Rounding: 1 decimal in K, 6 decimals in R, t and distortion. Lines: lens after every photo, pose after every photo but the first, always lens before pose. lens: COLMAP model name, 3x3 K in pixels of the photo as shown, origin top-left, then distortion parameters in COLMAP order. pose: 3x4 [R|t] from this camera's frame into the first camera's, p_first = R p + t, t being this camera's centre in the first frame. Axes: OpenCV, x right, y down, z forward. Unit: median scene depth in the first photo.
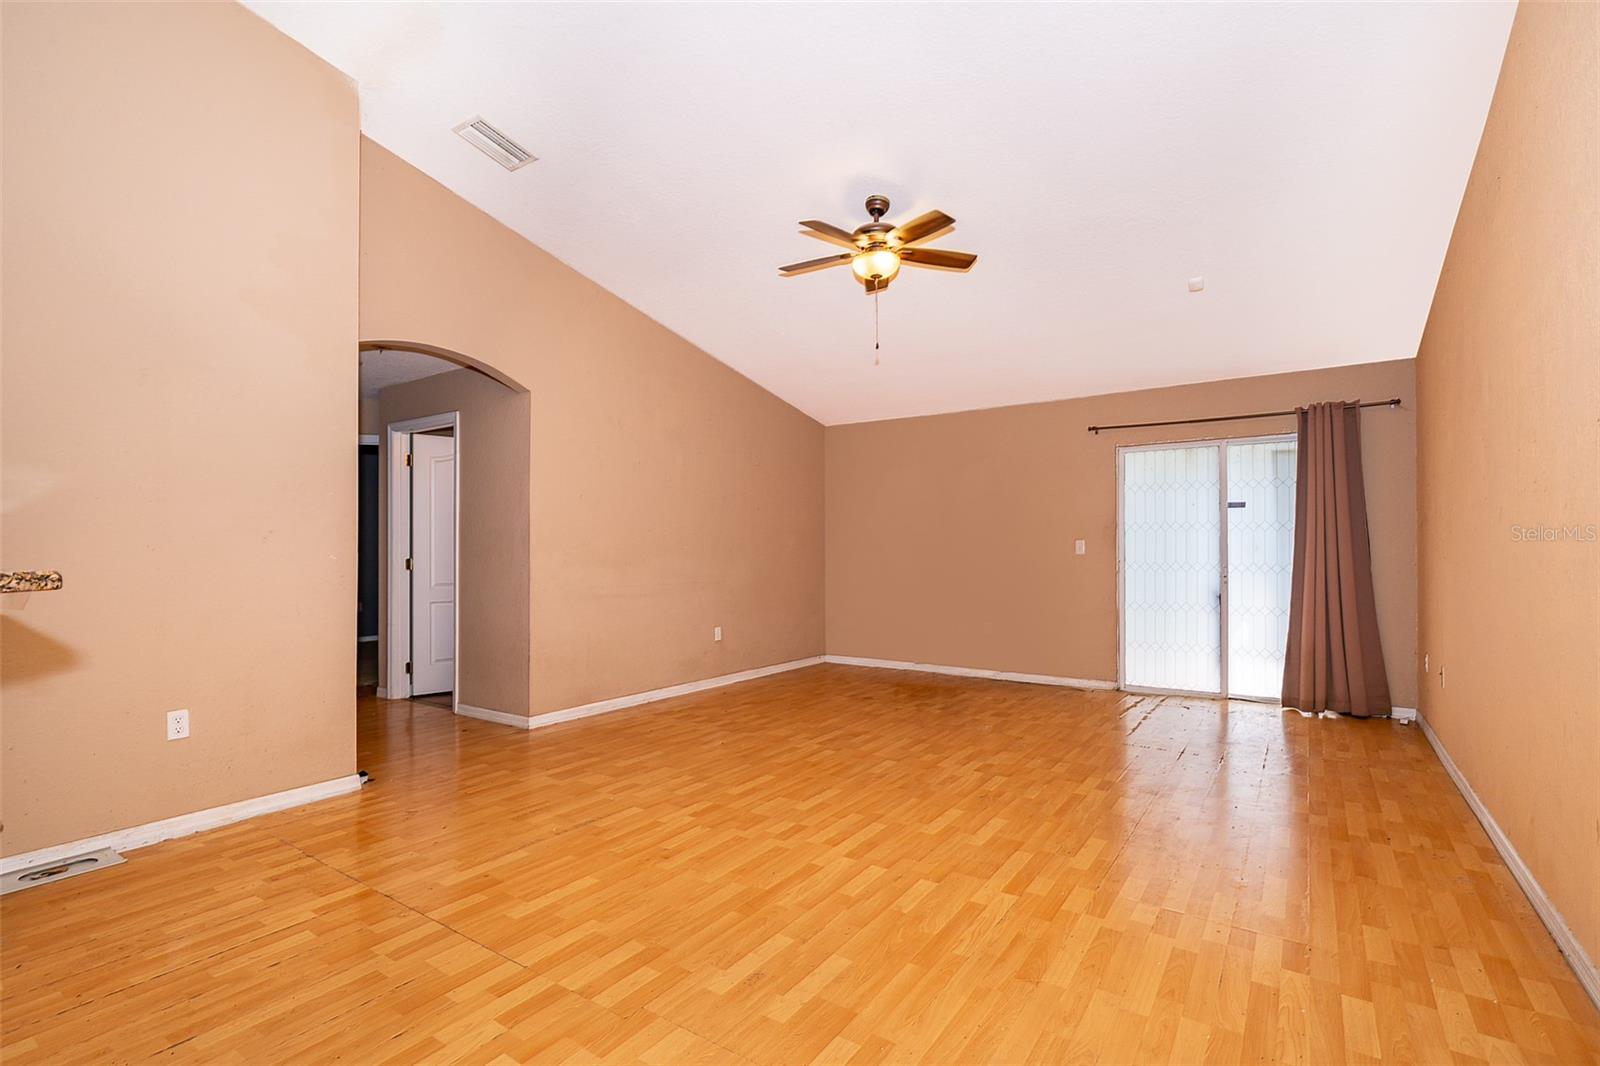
lens RADIAL K [[736.3, 0, 799.2], [0, 736.3, 539.6], [0, 0, 1]] dist [0.001606, 0.000409]
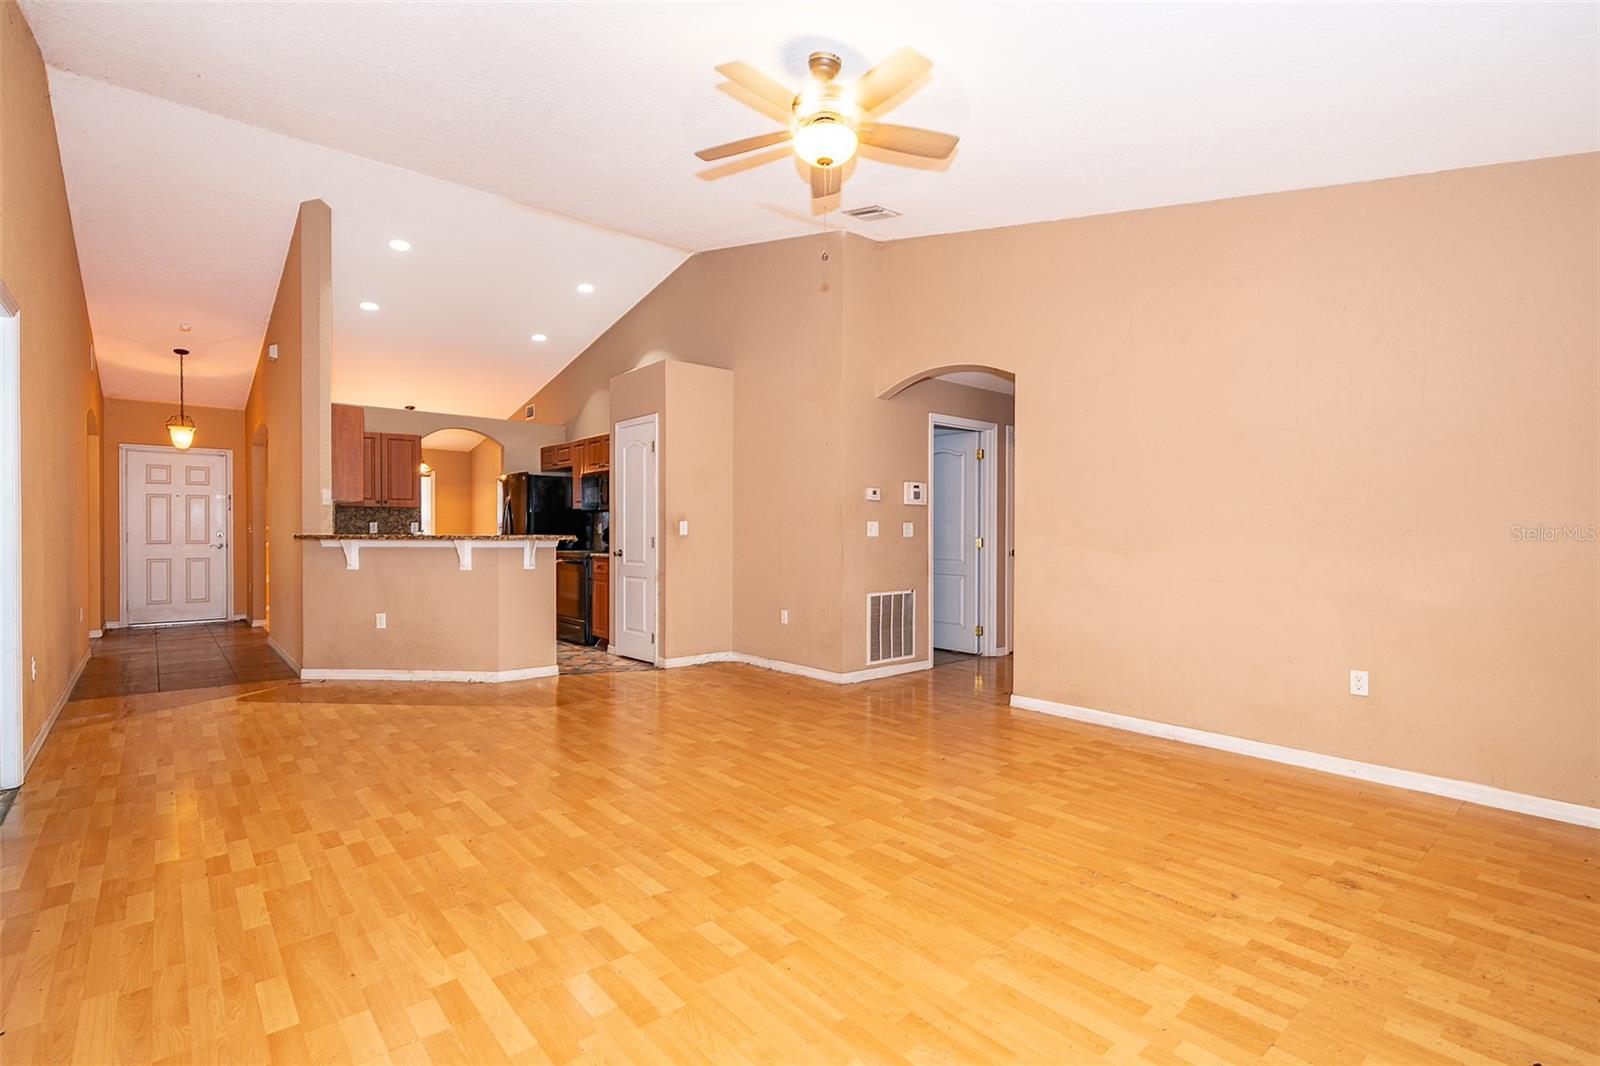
lens RADIAL K [[744.5, 0, 800.0], [0, 744.5, 533.0], [0, 0, 1]] dist [-0.003060, -0.000683]
pose [[-0.253716, 0.001486, -0.967278, 0.951213], [0.012875, 0.999915, -0.001840, 0.021875], [0.967193, -0.012921, -0.253714, 1.324286]]
